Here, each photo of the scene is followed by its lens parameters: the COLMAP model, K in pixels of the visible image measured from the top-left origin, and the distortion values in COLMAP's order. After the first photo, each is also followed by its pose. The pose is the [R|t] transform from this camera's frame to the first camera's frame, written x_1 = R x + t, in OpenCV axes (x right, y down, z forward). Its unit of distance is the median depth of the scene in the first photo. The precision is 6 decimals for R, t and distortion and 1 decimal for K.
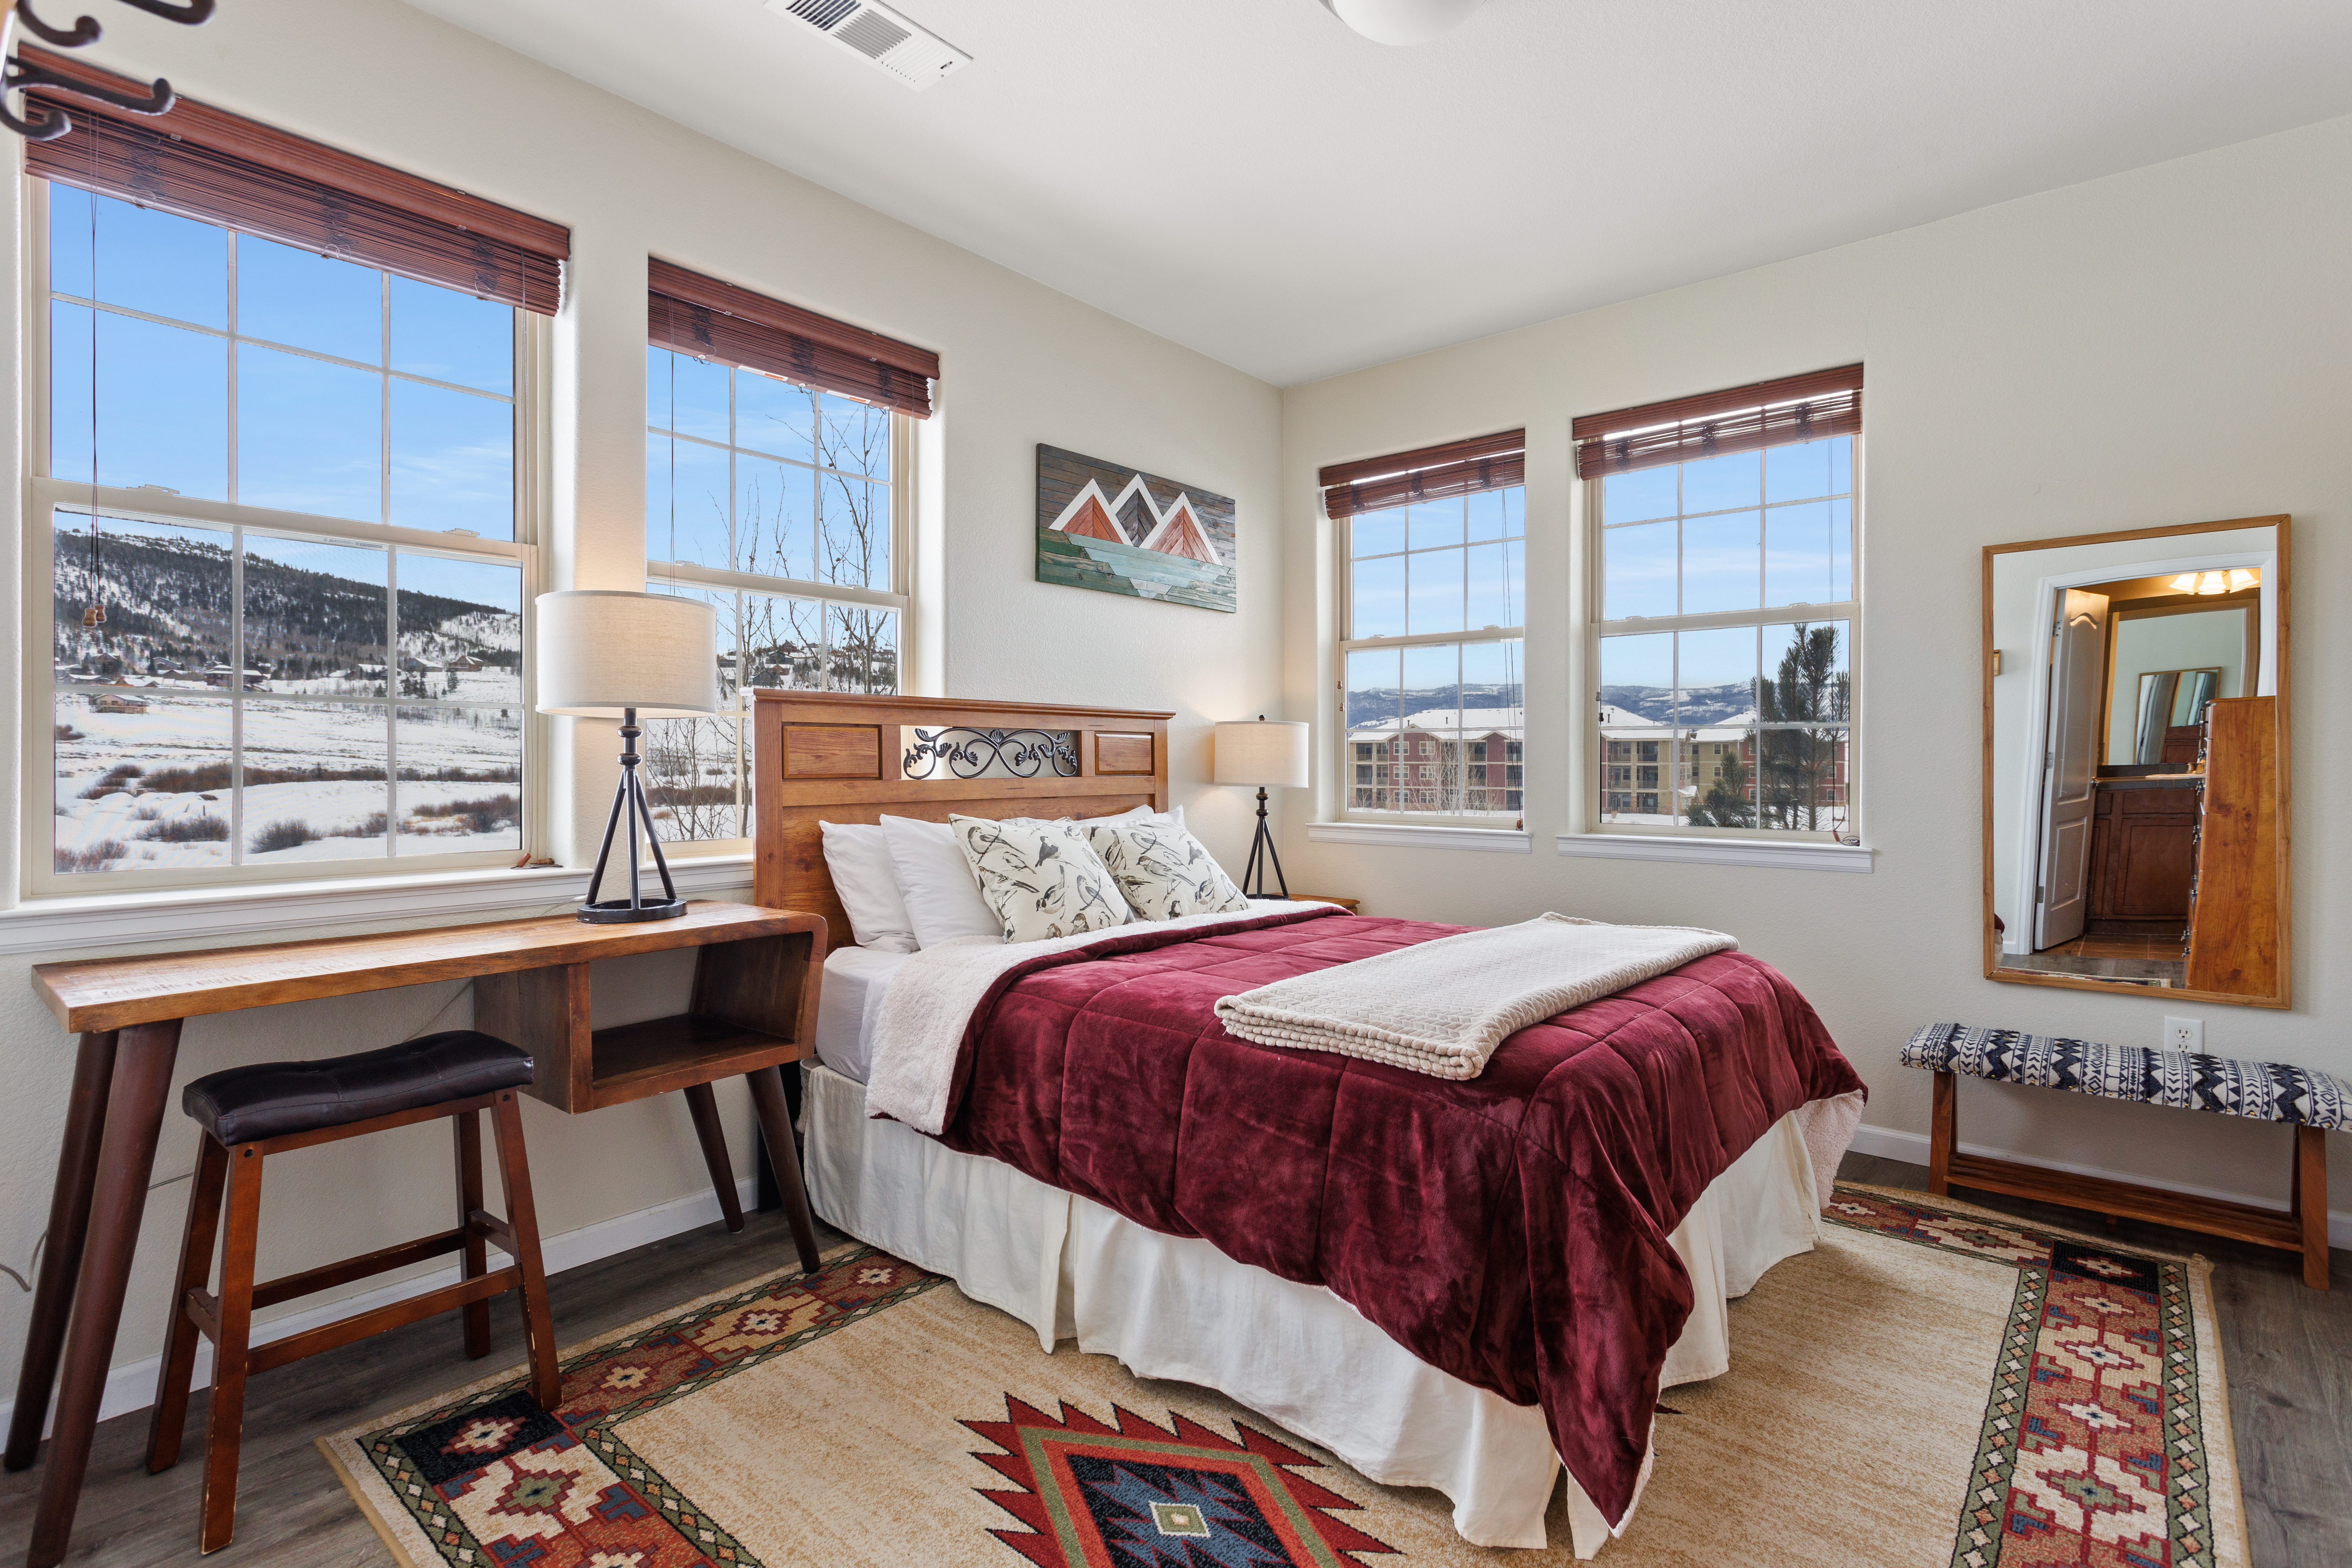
lens RADIAL K [[1136.4, 0, 1174.7], [0, 1136.4, 774.2], [0, 0, 1]] dist [-0.051309, 0.031947]
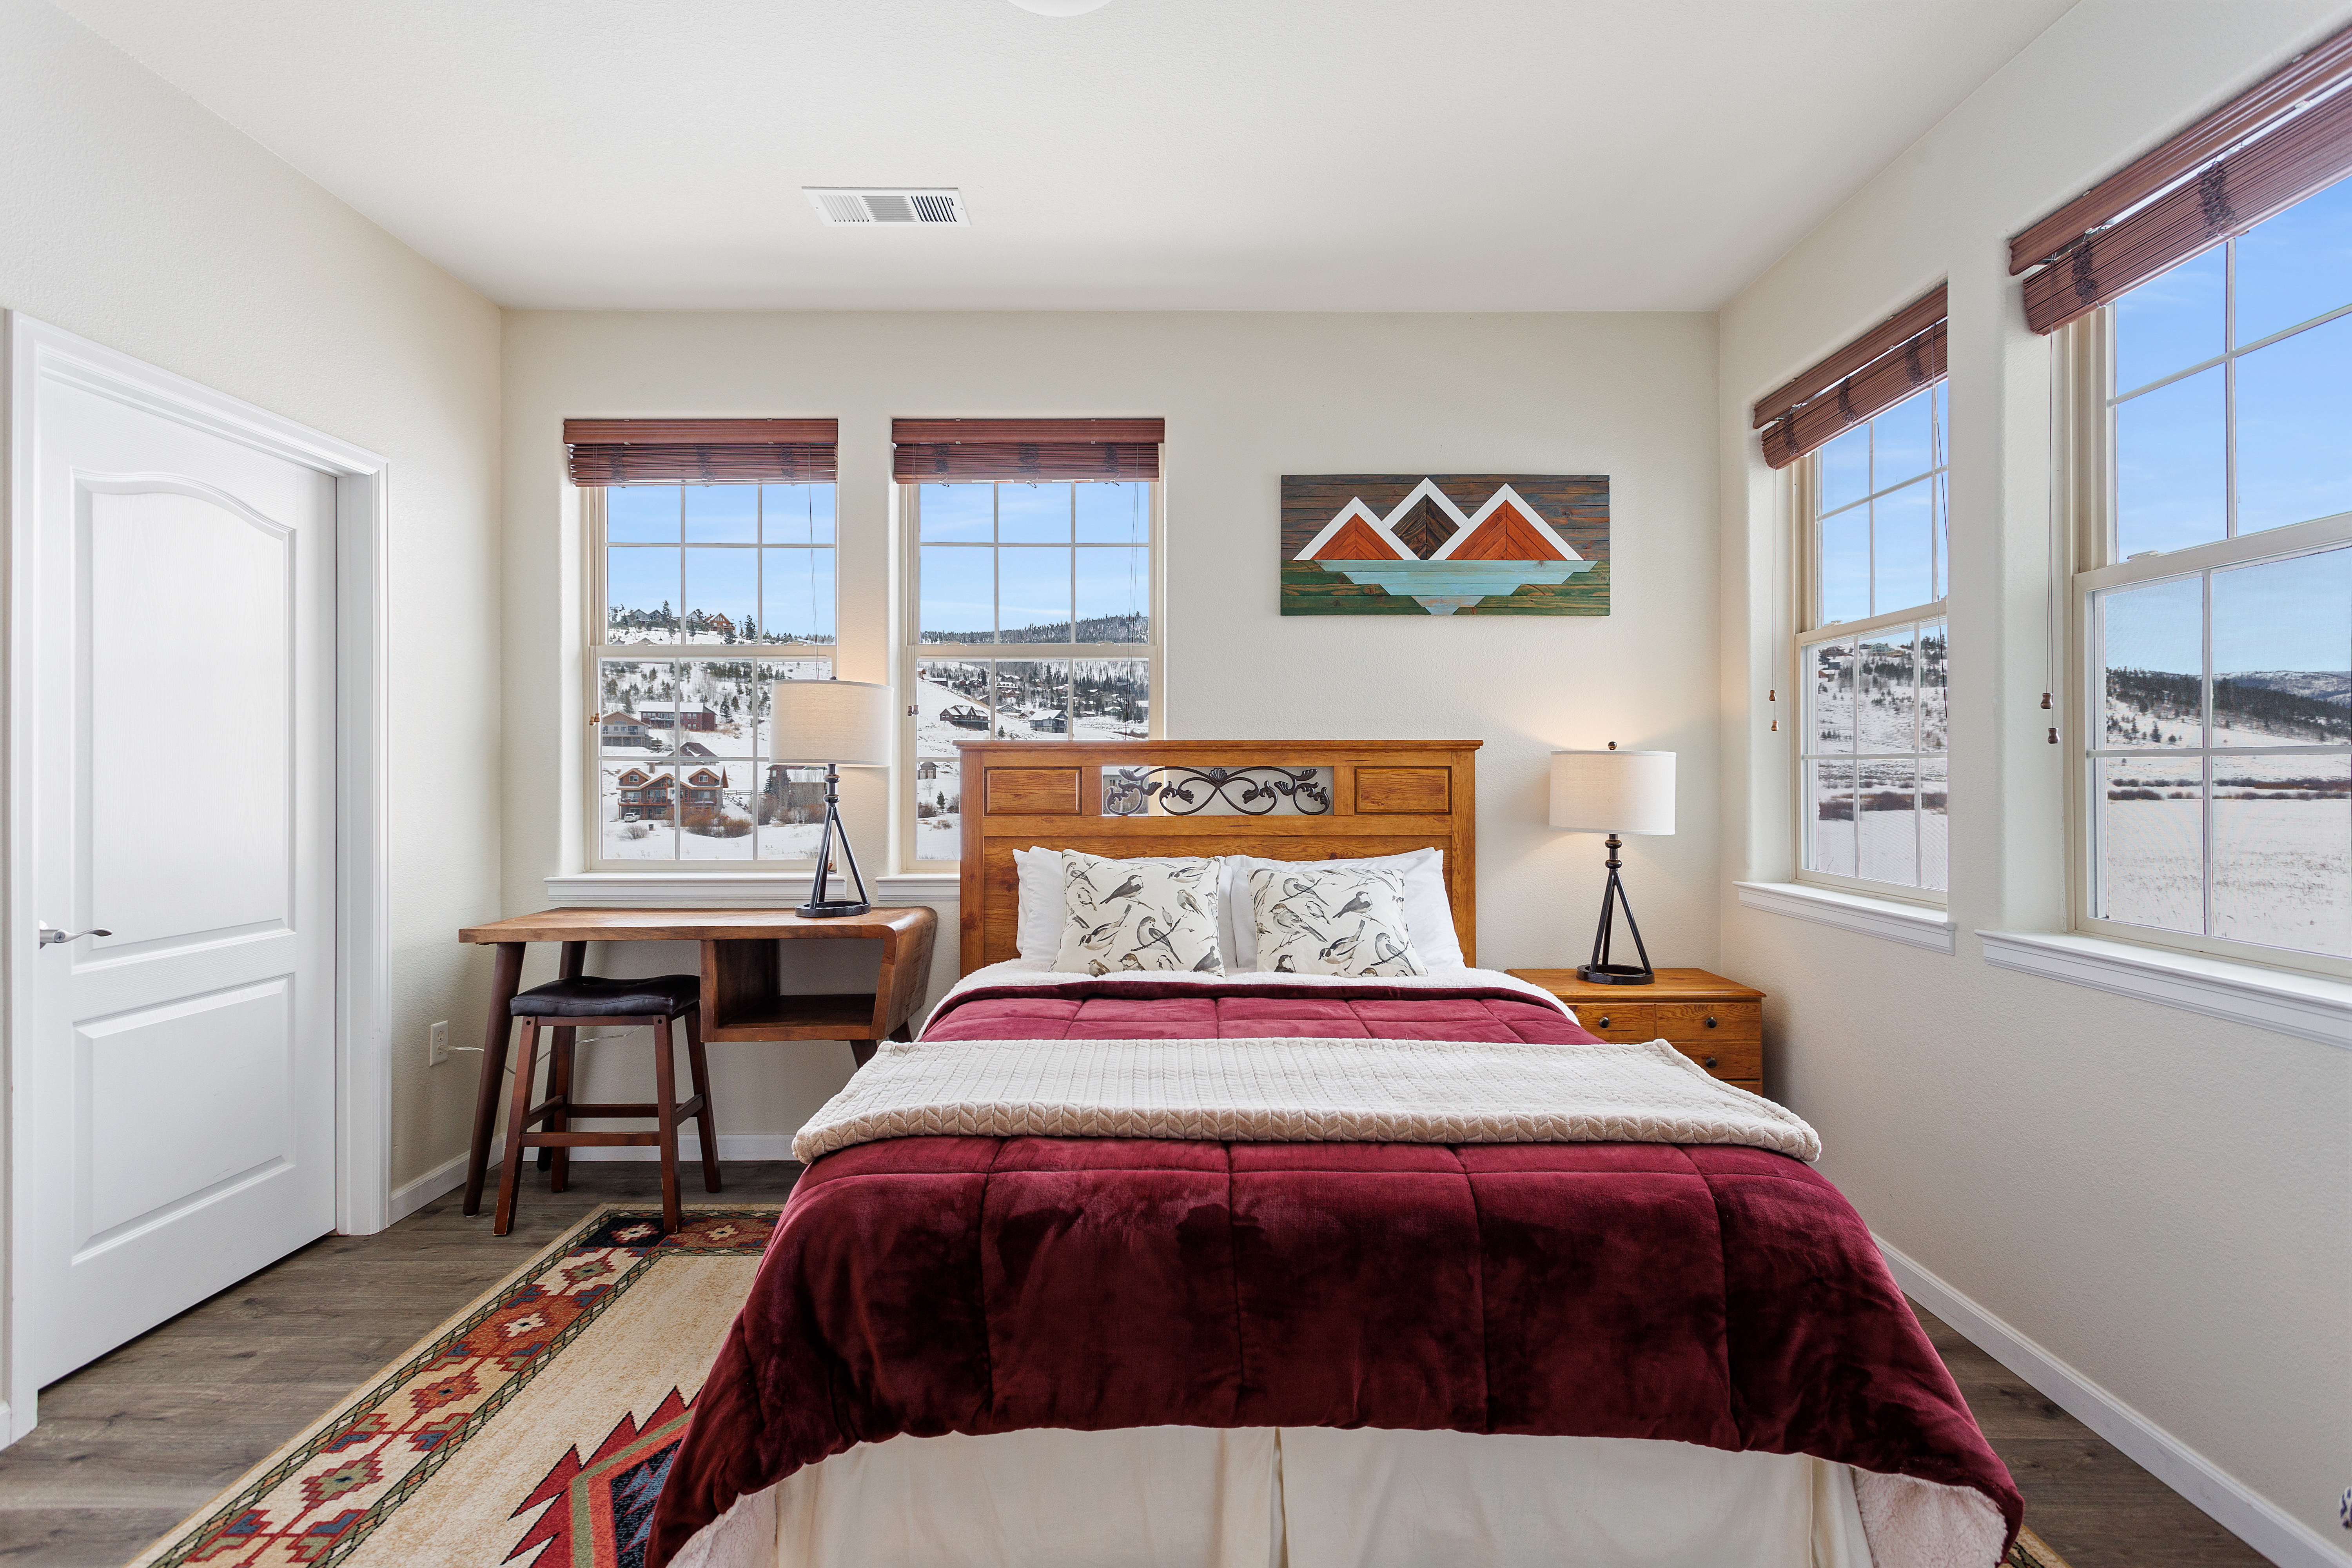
lens RADIAL K [[1112.0, 0, 1176.0], [0, 1112.0, 784.0], [0, 0, 1]] dist [-0.044514, 0.049126]
pose [[0.639924, 0.003658, -0.768430, 0.555184], [-0.005172, 0.999987, 0.000453, -0.023604], [0.768421, 0.003685, 0.639934, 0.308107]]
